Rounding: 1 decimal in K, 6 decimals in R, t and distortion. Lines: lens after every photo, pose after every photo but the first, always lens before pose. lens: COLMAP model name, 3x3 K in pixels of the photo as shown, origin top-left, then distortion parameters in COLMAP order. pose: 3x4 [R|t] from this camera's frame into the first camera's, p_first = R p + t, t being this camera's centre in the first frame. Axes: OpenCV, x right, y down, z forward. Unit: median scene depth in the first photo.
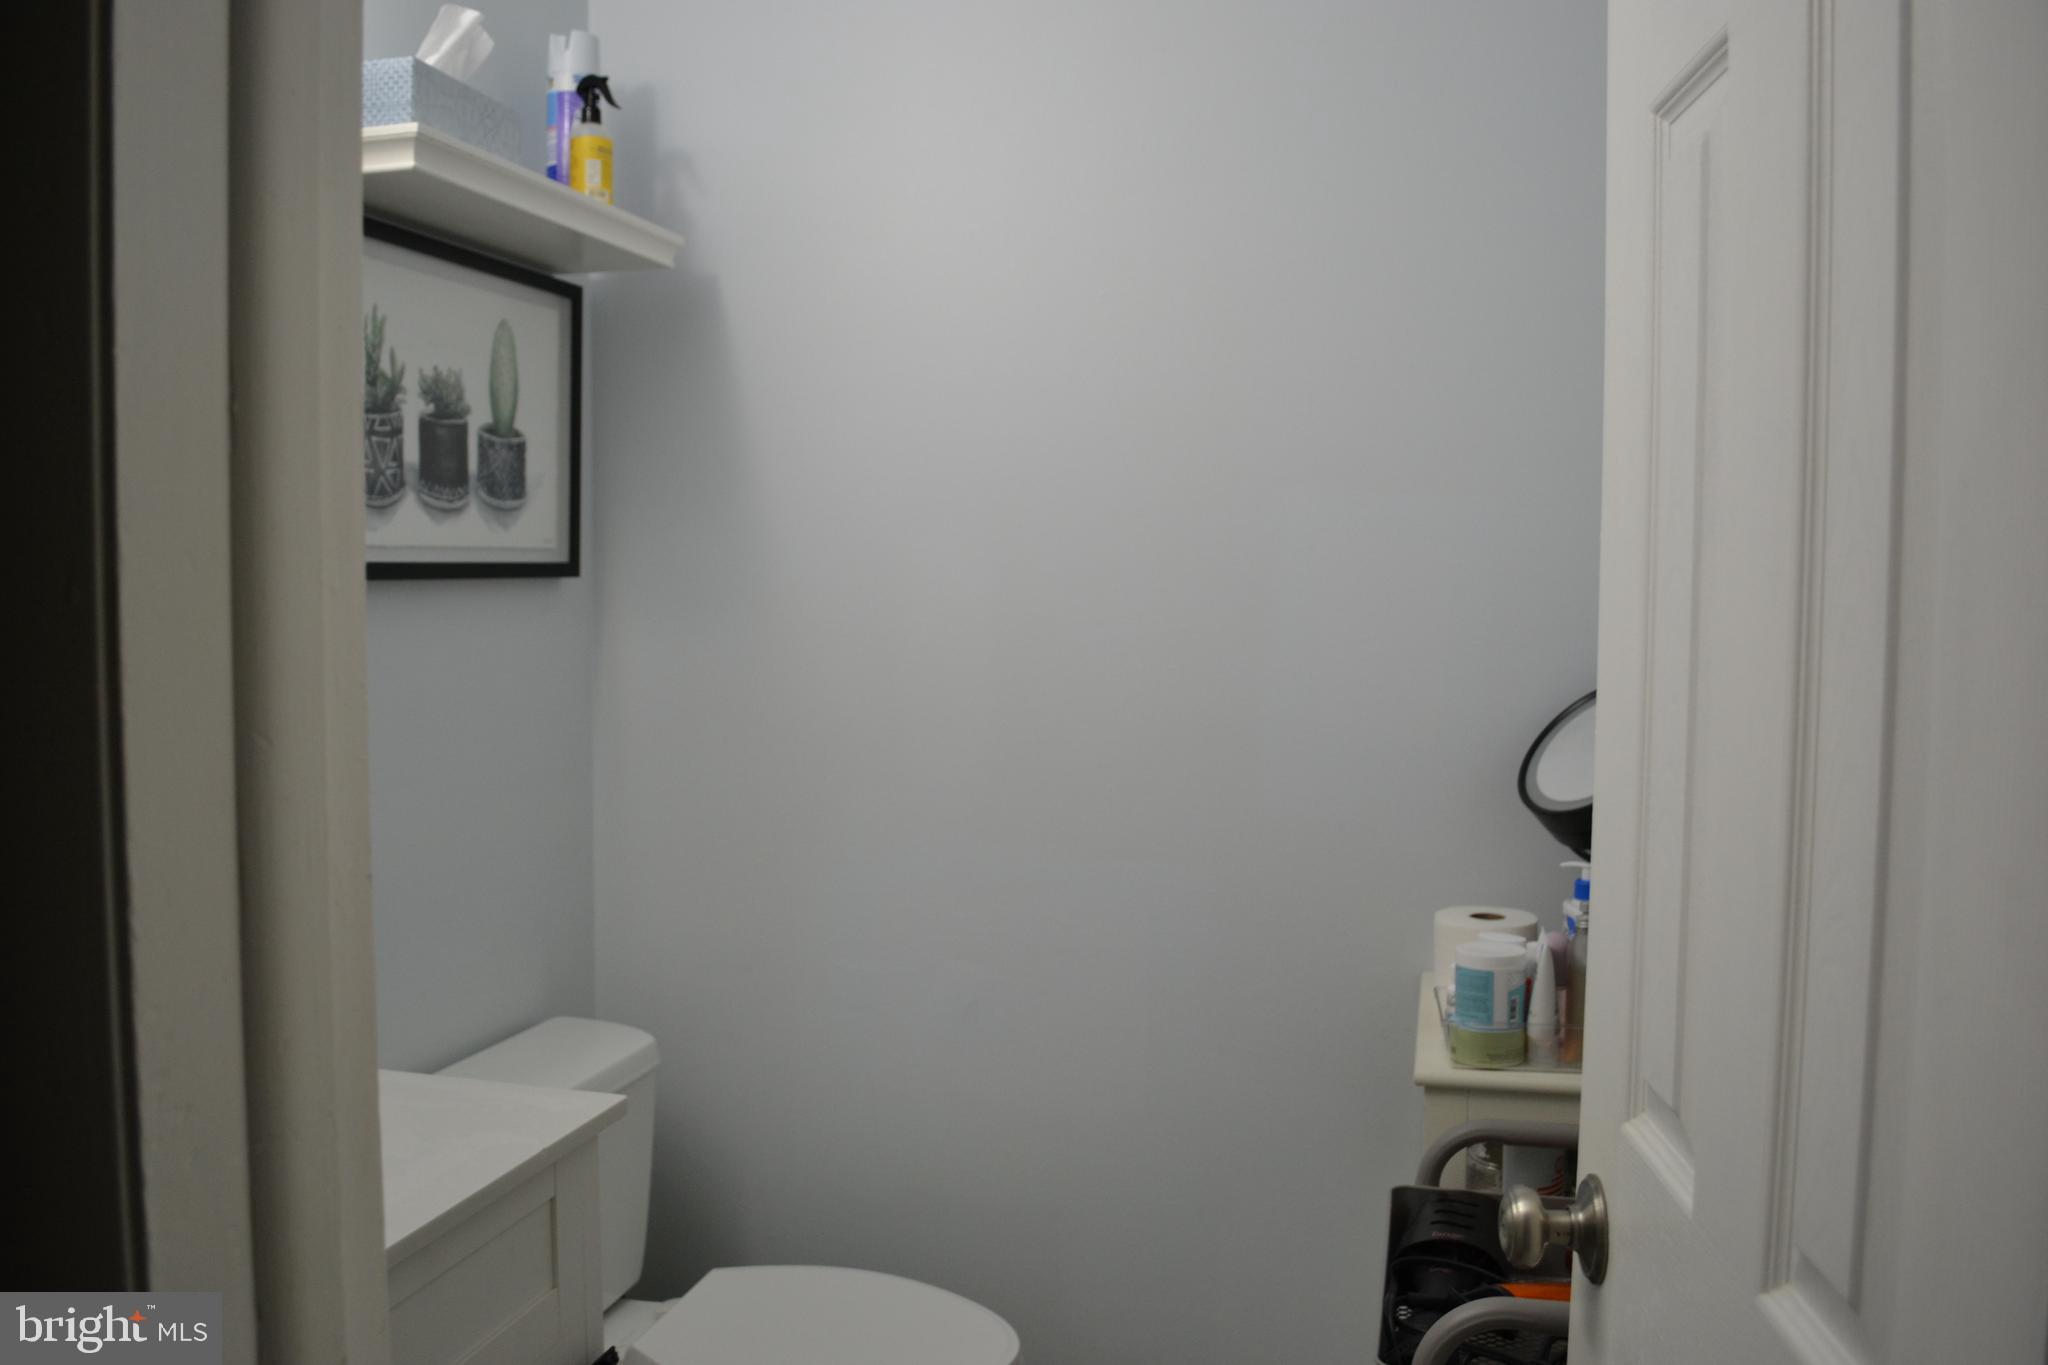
lens RADIAL K [[1654.7, 0, 1024.0], [0, 1654.7, 682.5], [0, 0, 1]] dist [-0.091582, 0.006326]
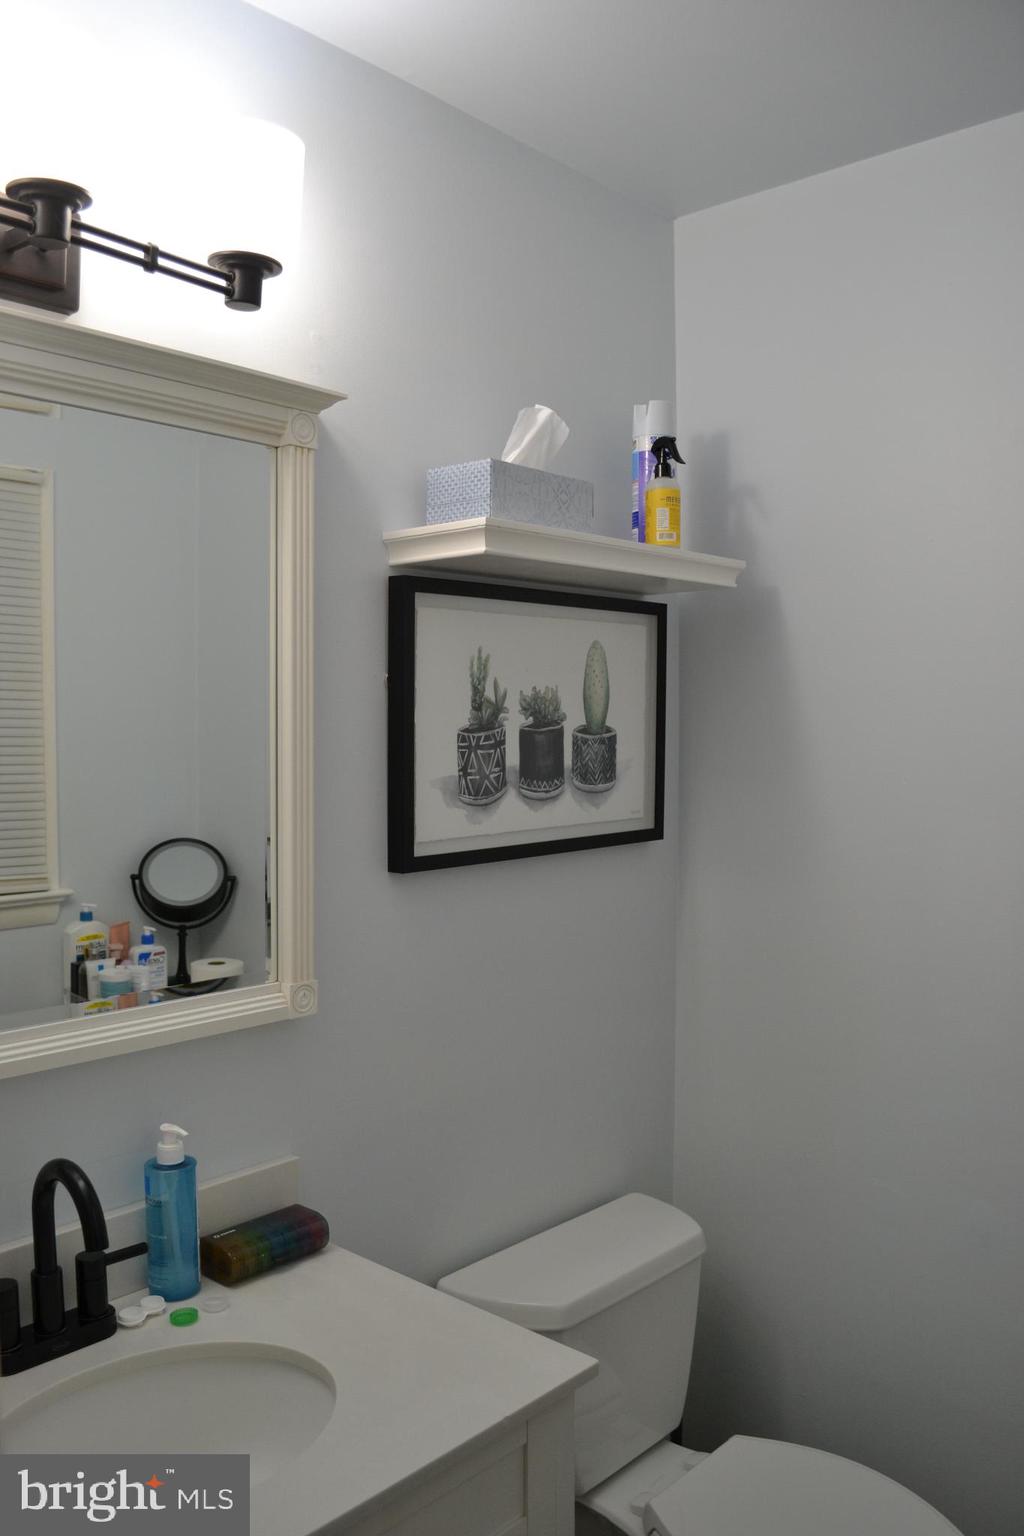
lens RADIAL K [[1241.0, 0, 512.0], [0, 1241.0, 768.0], [0, 0, 1]] dist [-0.091582, 0.006326]
pose [[0.878880, 0.014073, -0.476835, 0.080470], [-0.023263, 0.999640, -0.013374, -0.115591], [0.476475, 0.022847, 0.878891, 0.146416]]
